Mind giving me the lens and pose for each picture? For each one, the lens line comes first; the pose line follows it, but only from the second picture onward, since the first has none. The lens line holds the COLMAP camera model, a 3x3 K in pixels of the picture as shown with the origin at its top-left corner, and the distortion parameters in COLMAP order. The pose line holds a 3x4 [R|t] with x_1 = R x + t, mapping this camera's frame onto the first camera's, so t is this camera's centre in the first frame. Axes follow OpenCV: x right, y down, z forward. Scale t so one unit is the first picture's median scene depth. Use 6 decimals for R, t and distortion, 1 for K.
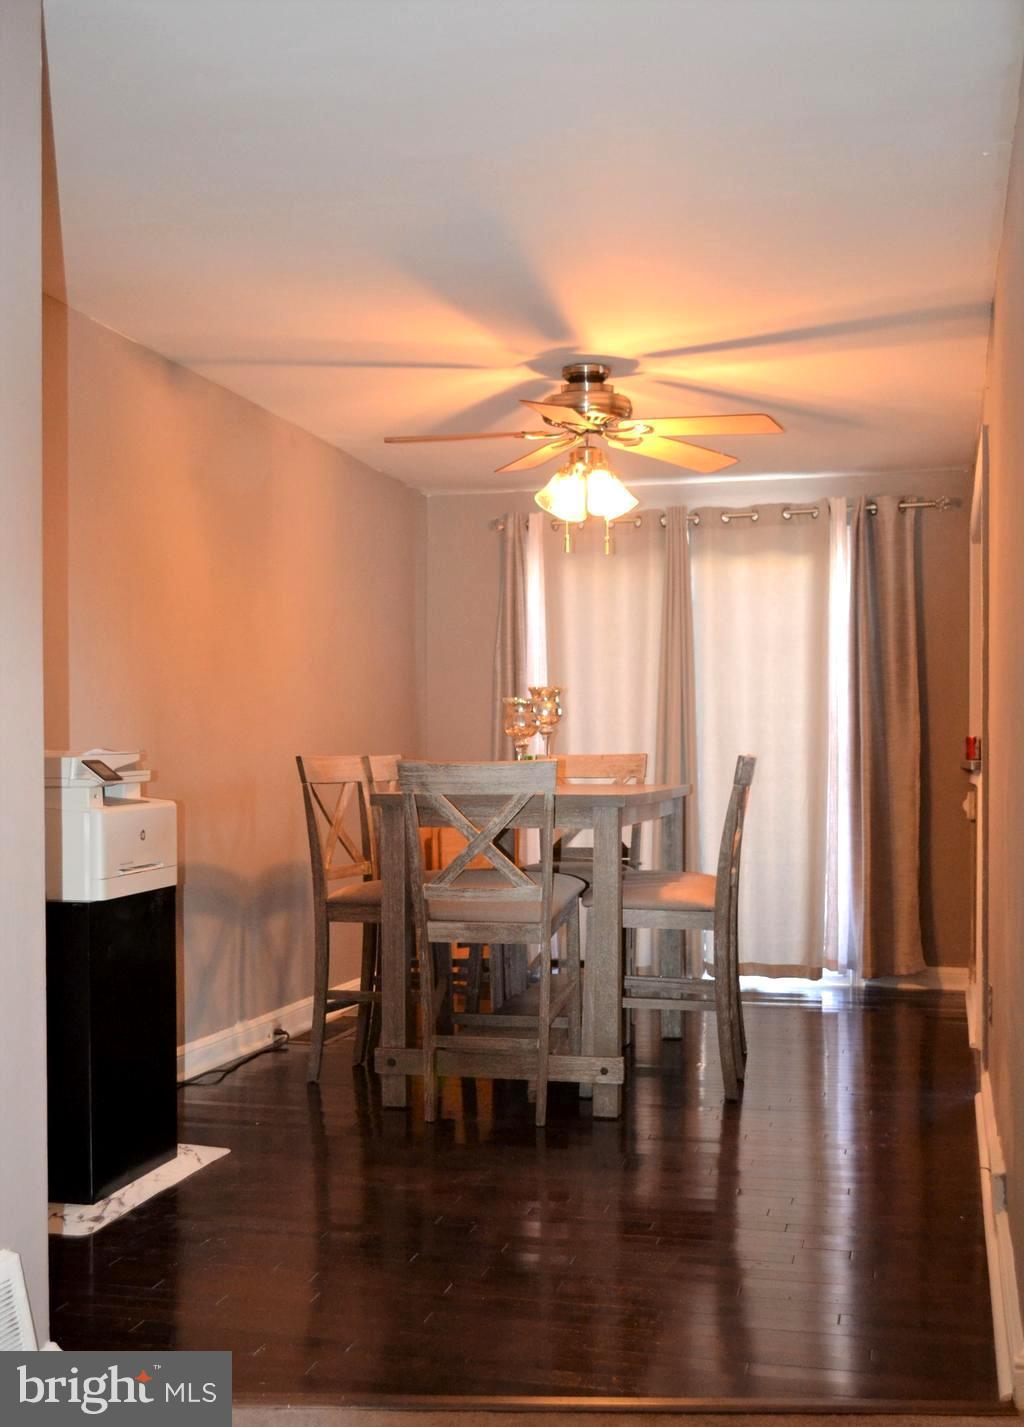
lens RADIAL K [[1792.5, 0, 516.2], [0, 1792.5, 718.1], [0, 0, 1]] dist [-0.034898, 0.000000]
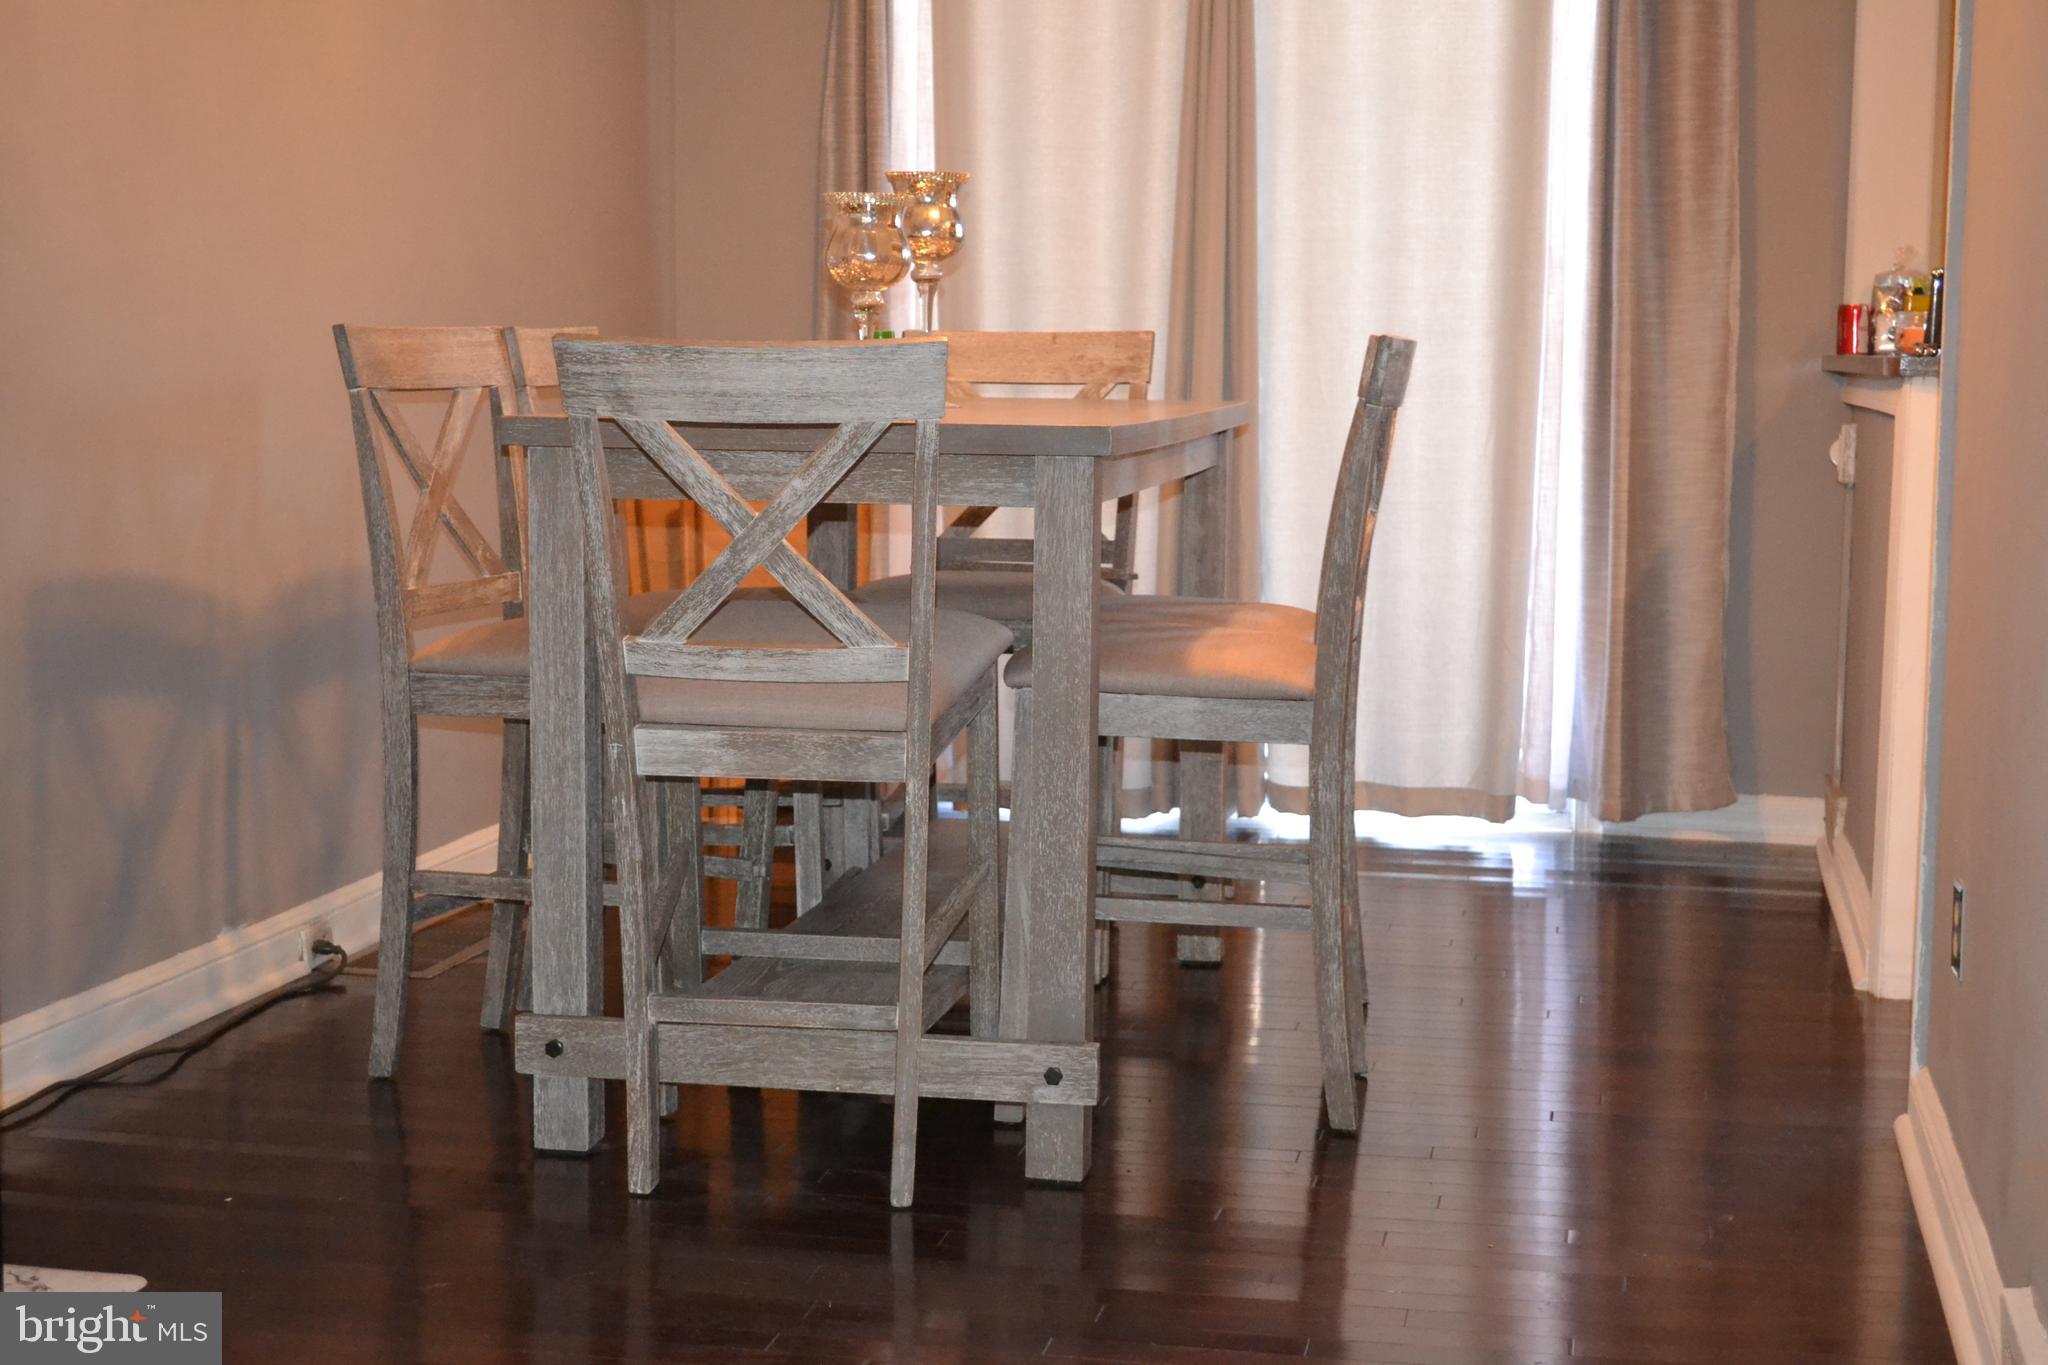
lens RADIAL K [[2943.8, 0, 1036.8], [0, 2943.8, 688.7], [0, 0, 1]] dist [0.011374, 0.000000]
pose [[0.998857, 0.007009, 0.047291, 0.010521], [-0.013411, 0.990555, 0.136456, 0.009299], [-0.045888, -0.136934, 0.989517, 0.291445]]
